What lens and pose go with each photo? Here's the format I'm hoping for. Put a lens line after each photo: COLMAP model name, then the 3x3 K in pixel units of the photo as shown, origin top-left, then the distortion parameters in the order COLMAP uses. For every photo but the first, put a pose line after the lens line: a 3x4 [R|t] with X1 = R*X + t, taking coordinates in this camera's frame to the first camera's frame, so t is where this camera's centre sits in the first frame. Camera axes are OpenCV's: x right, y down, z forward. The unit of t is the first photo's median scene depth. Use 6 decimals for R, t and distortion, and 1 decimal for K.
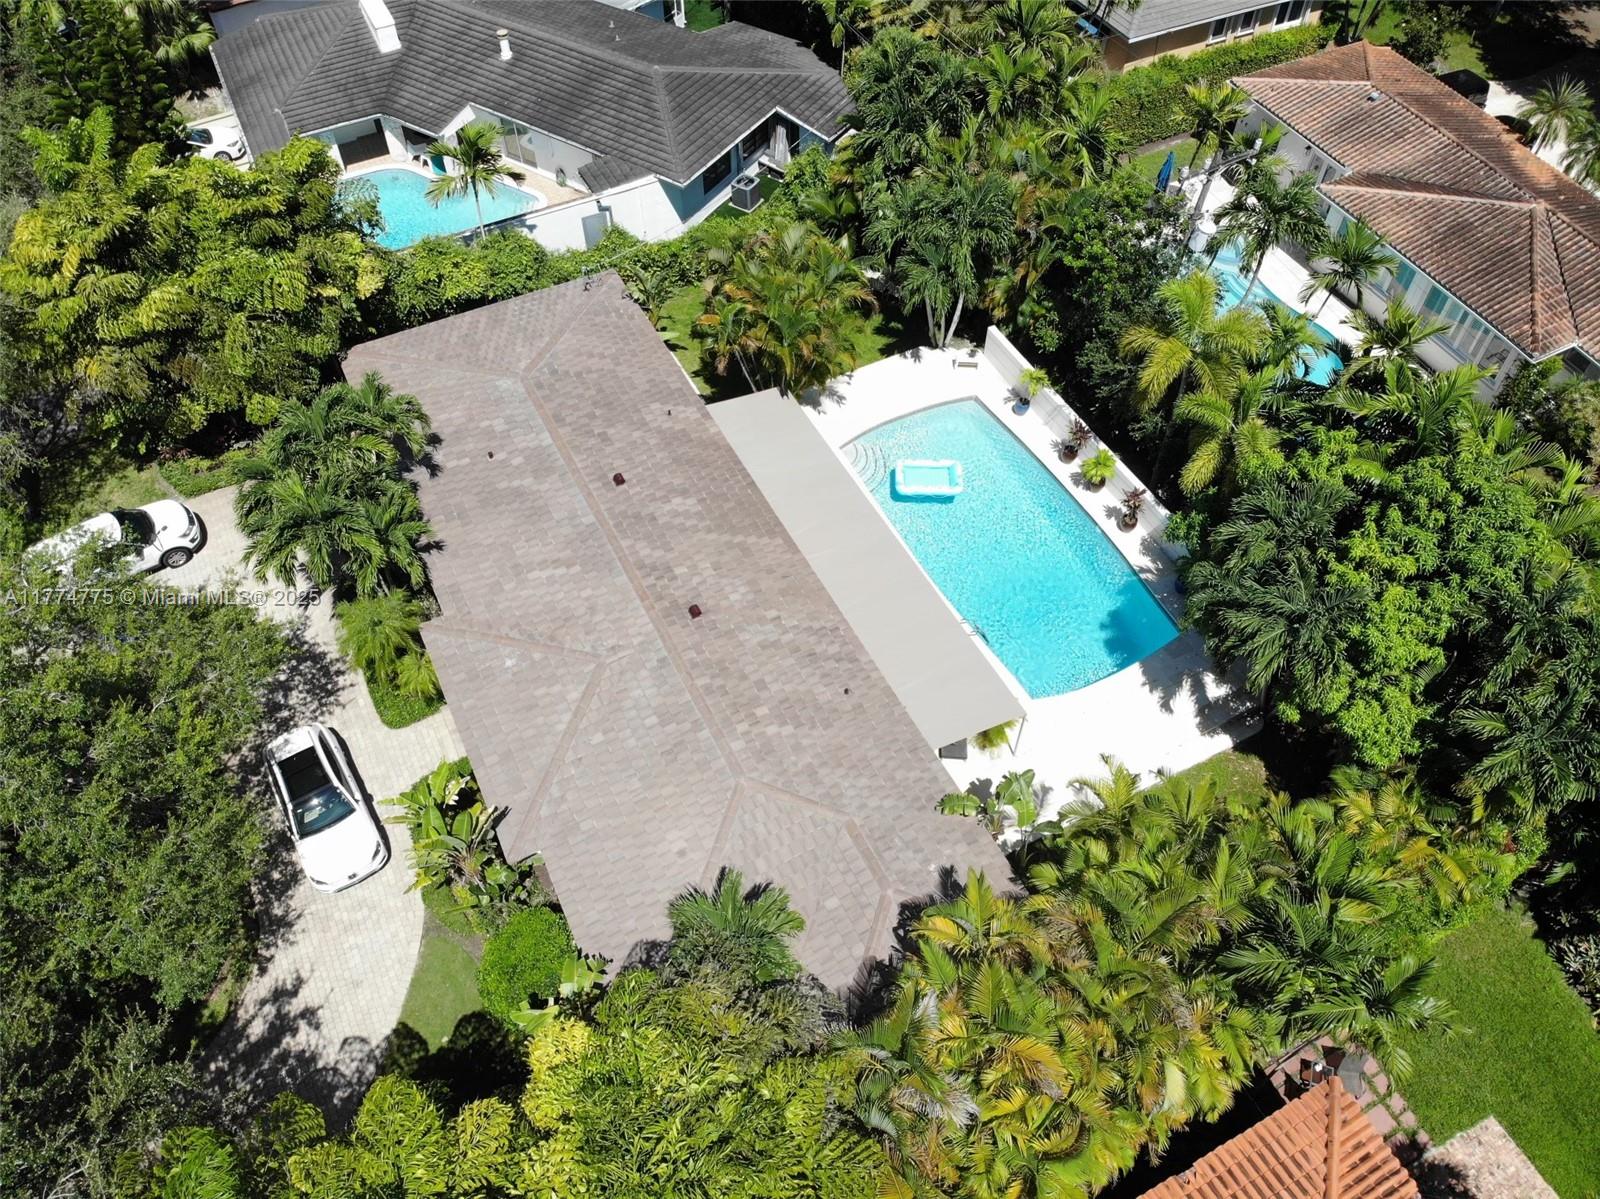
lens RADIAL K [[1178.8, 0, 811.5], [0, 1178.8, 602.2], [0, 0, 1]] dist [0.050766, -0.175227]
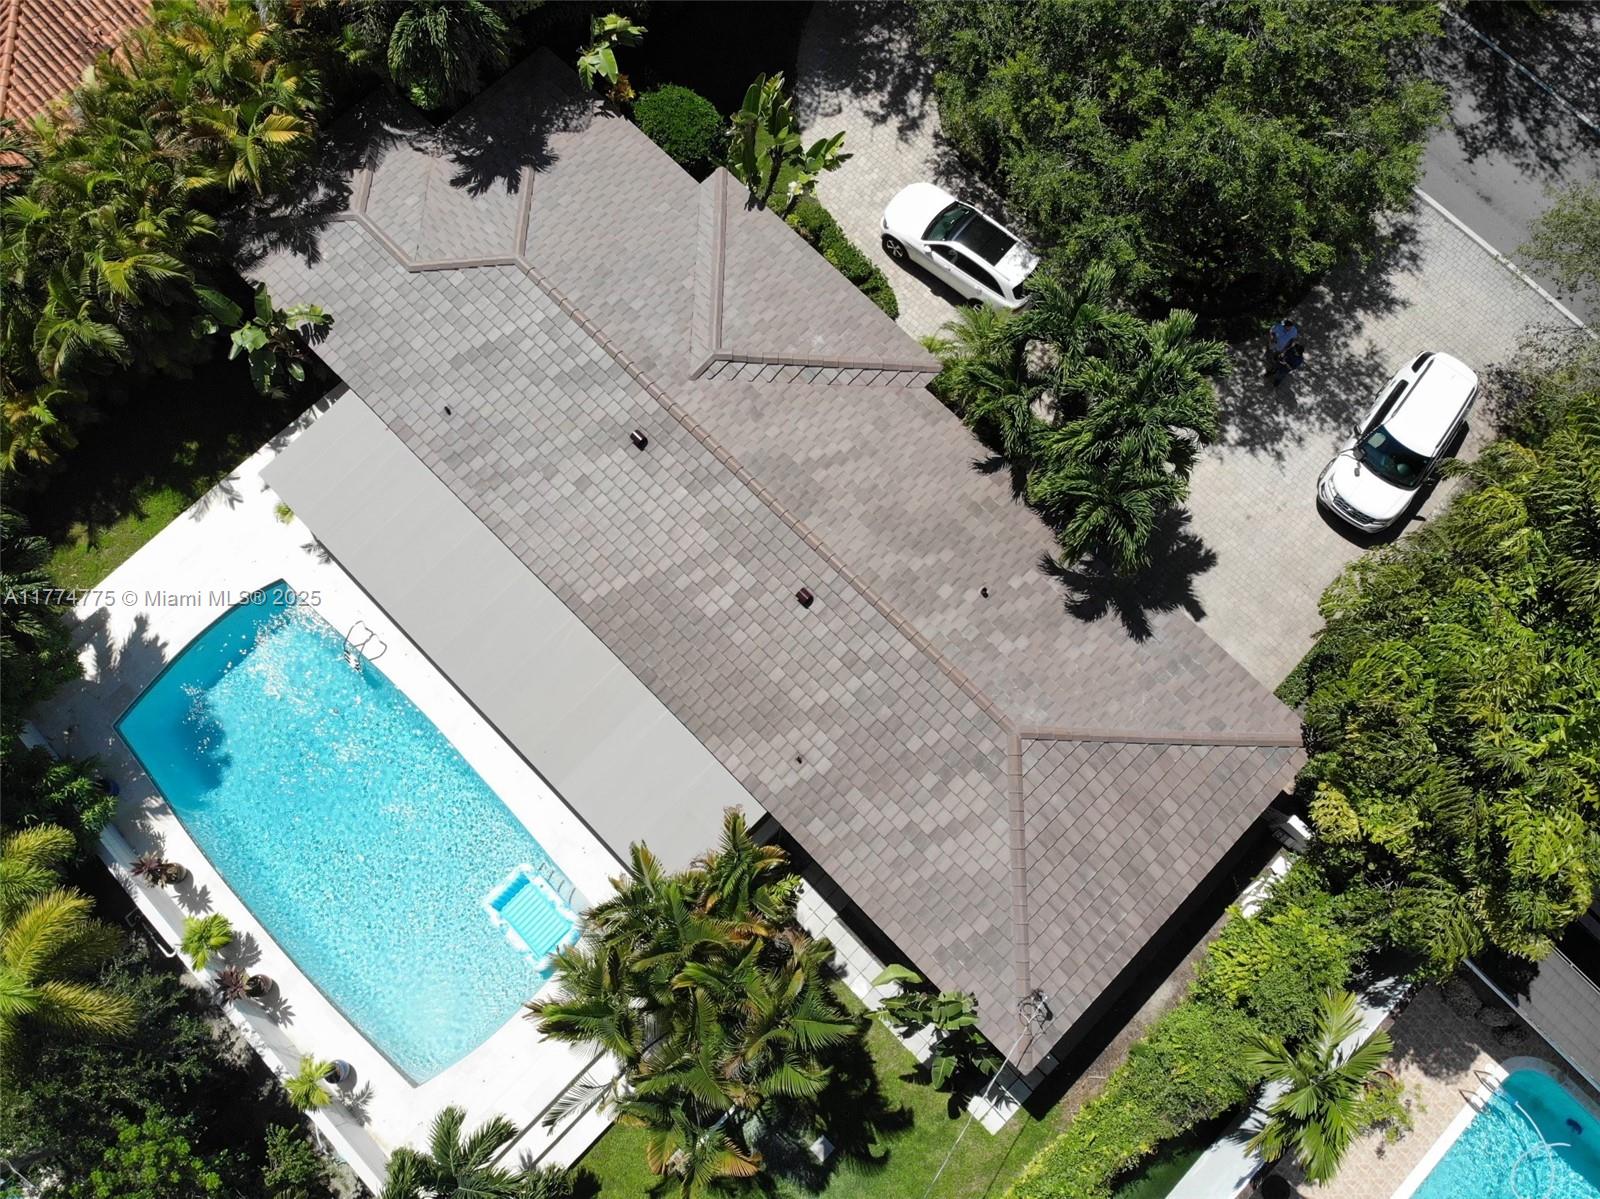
lens RADIAL K [[1178.8, 0, 811.5], [0, 1178.8, 602.2], [0, 0, 1]] dist [0.050766, -0.175227]
pose [[-0.954318, 0.285362, -0.088579, -0.101402], [-0.241501, -0.562093, 0.791030, -0.711997], [0.175941, 0.776286, 0.605331, 0.548302]]
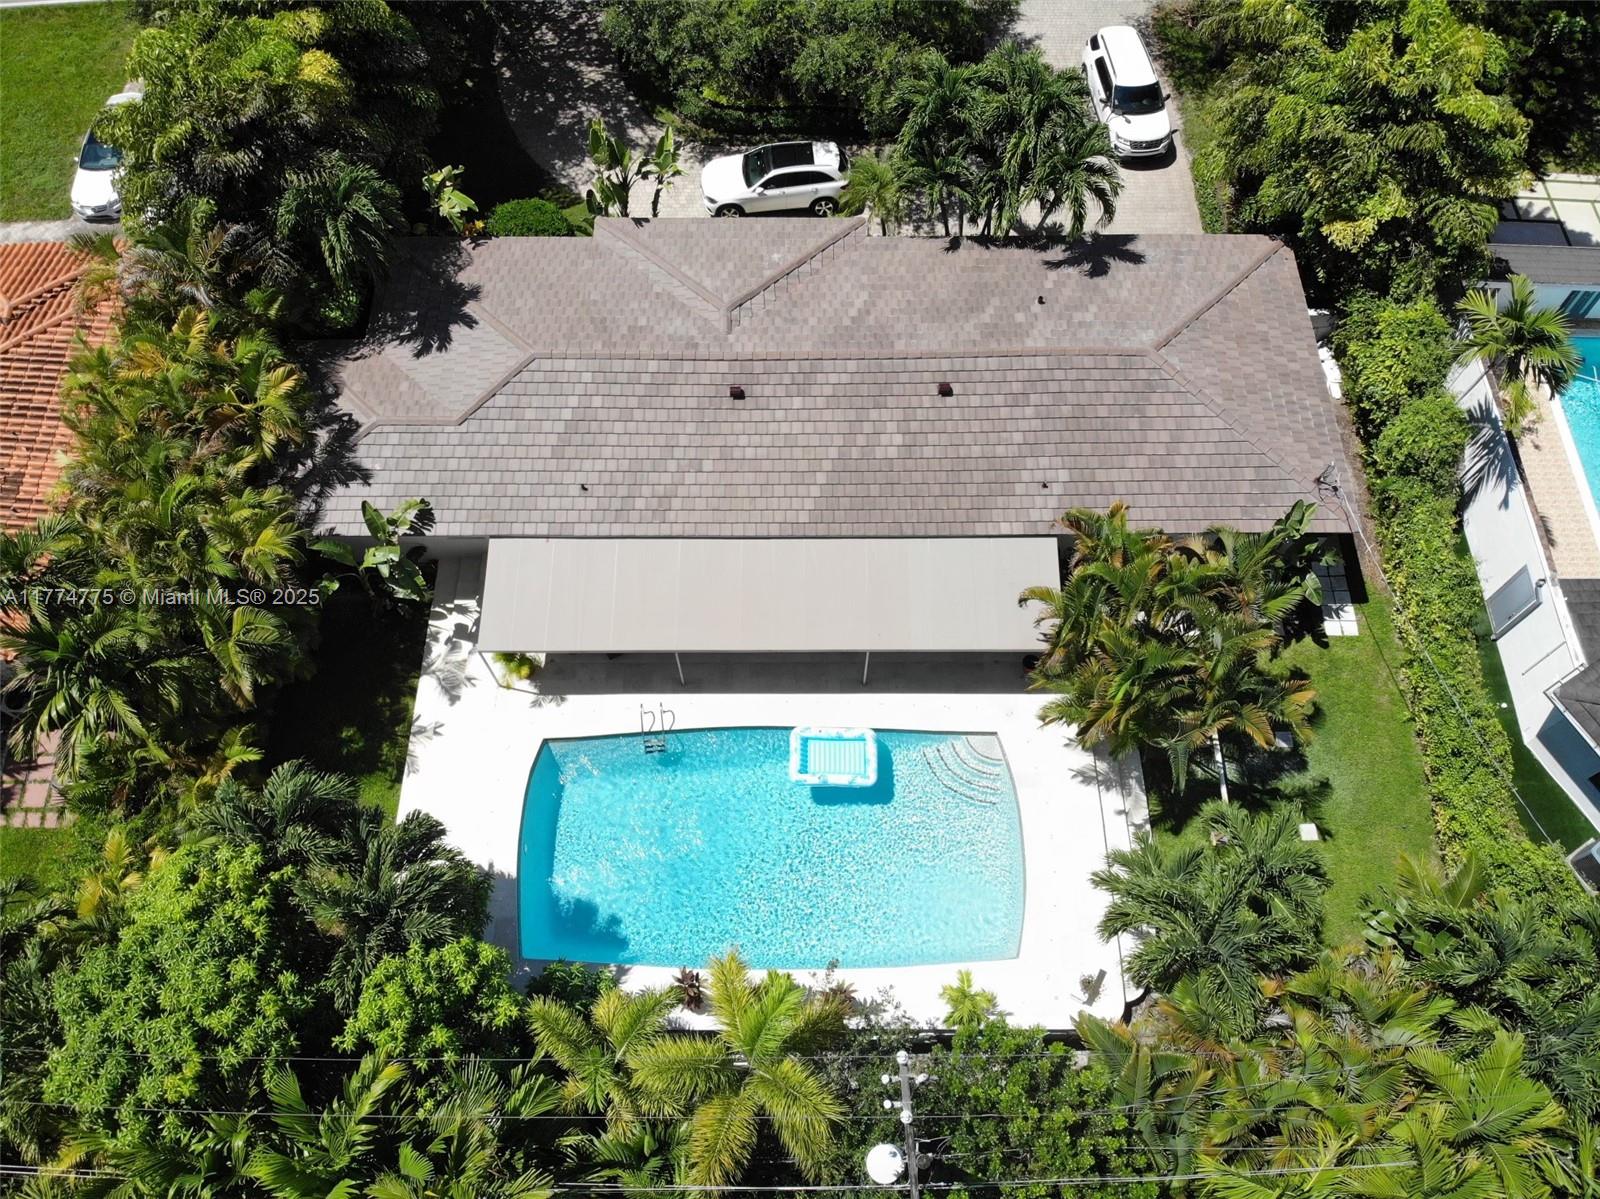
lens RADIAL K [[1160.2, 0, 800.0], [0, 1160.2, 599.5], [0, 0, 1]] dist [0.047676, -0.243621]
pose [[-0.463710, 0.793237, -0.394649, 0.355575], [-0.700405, -0.055413, 0.711592, -0.658792], [0.542592, 0.606386, 0.581283, 0.536070]]
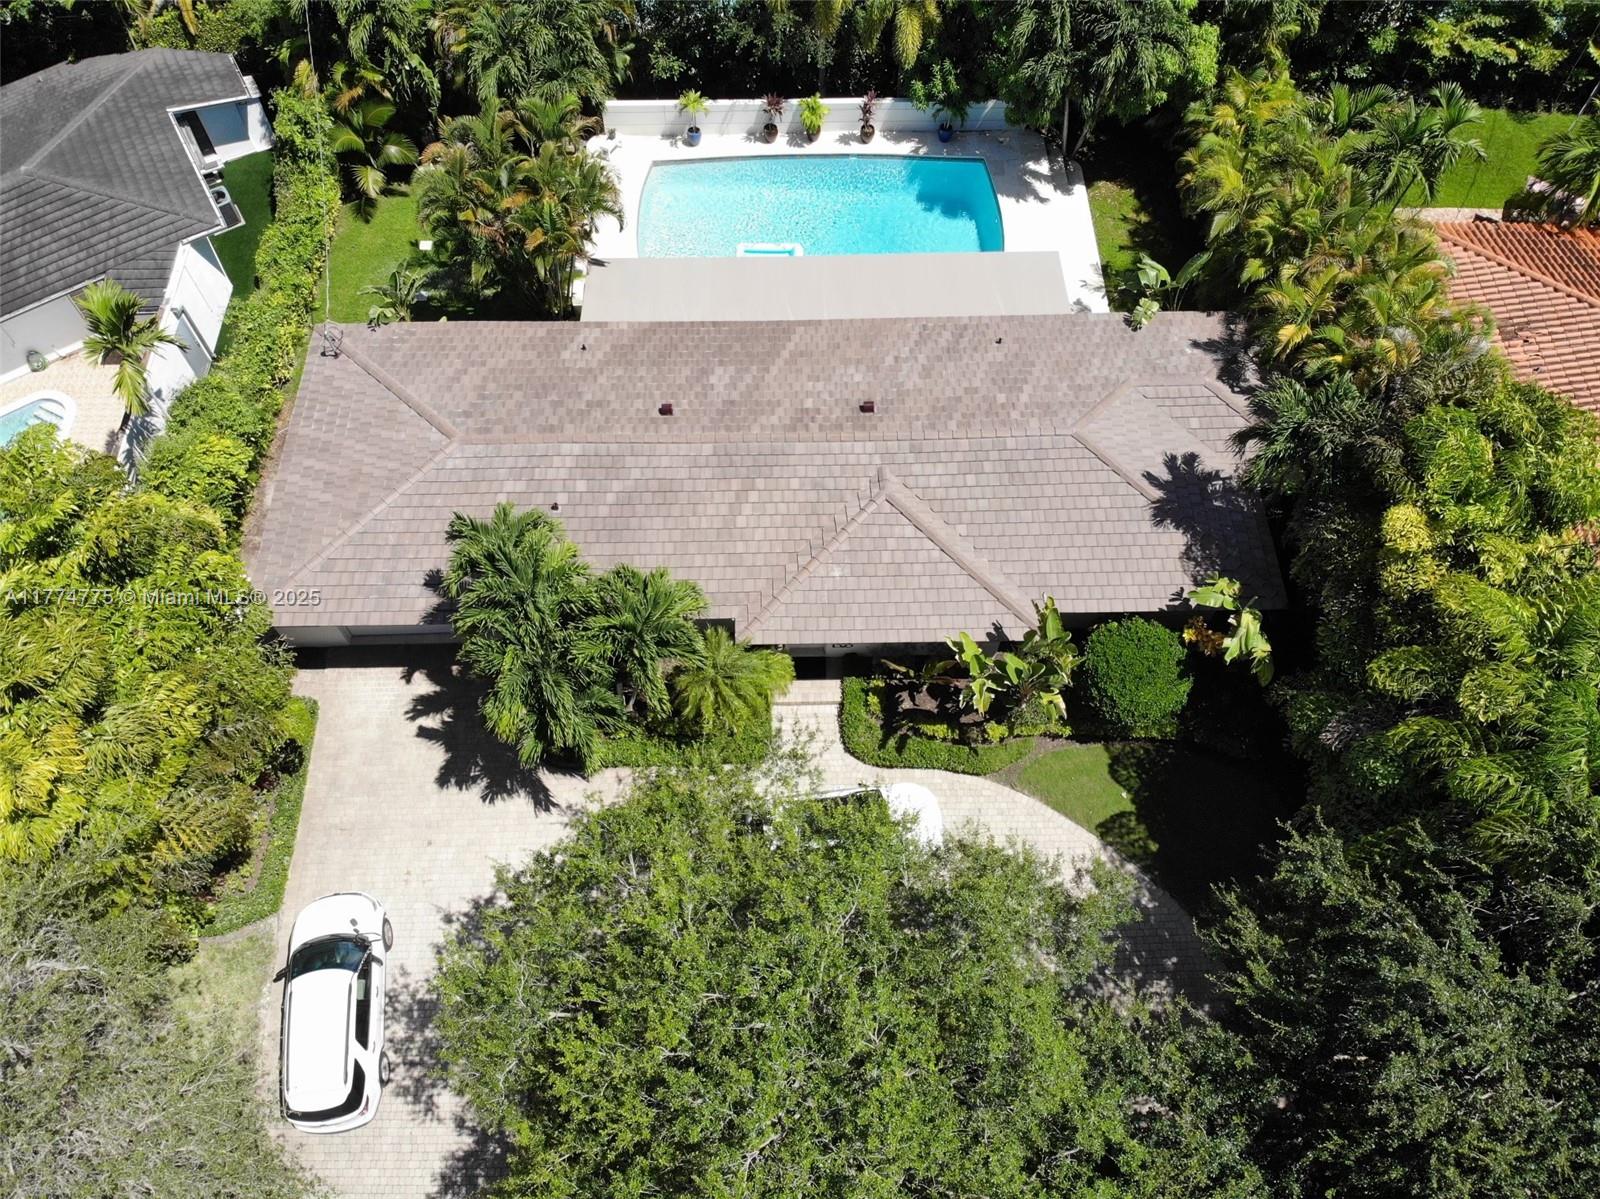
lens RADIAL K [[1150.9, 0, 800.0], [0, 1150.9, 599.5], [0, 0, 1]] dist [0.048249, -0.137051]
pose [[0.442375, -0.788524, 0.427241, -0.620392], [0.715295, 0.597584, 0.362280, -0.267419], [-0.540979, 0.145340, 0.828383, 0.226889]]
